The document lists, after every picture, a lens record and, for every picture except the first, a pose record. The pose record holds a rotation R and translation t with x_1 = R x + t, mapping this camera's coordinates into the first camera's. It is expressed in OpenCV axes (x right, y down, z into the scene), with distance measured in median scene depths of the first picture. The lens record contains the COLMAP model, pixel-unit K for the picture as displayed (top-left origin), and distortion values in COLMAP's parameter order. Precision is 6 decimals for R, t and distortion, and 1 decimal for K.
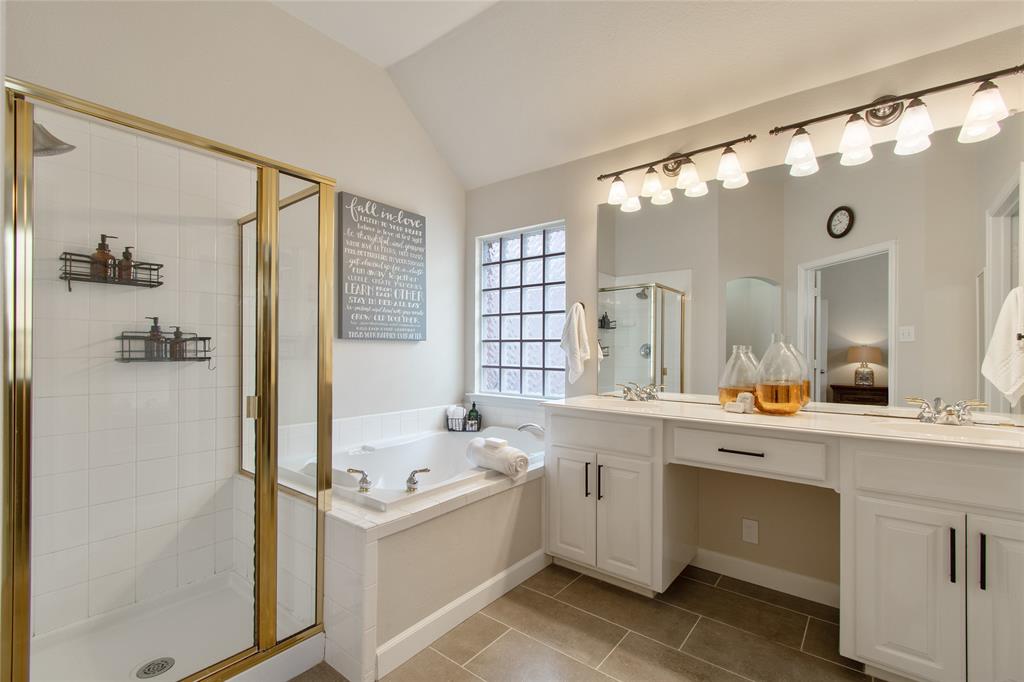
lens RADIAL K [[457.2, 0, 513.0], [0, 457.2, 349.7], [0, 0, 1]] dist [-0.000601, 0.001182]
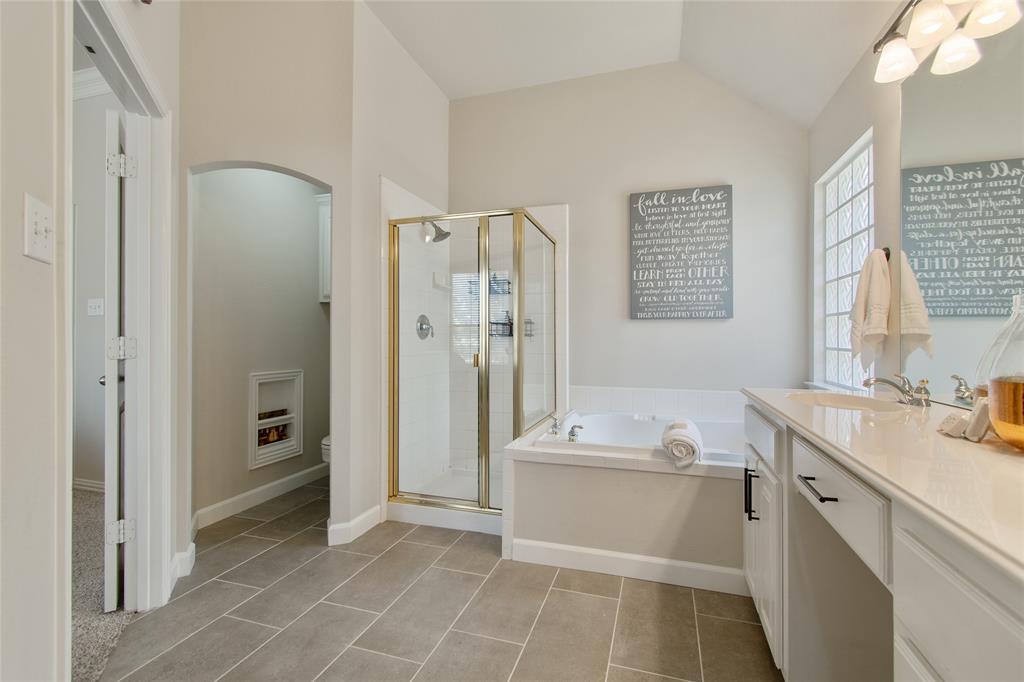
lens RADIAL K [[457.2, 0, 514.6], [0, 457.2, 336.3], [0, 0, 1]] dist [-0.000601, 0.001182]
pose [[0.344578, -0.006849, -0.938733, 0.592128], [0.000522, 0.999975, -0.007104, 0.026386], [0.938757, 0.001958, 0.344573, 0.300079]]
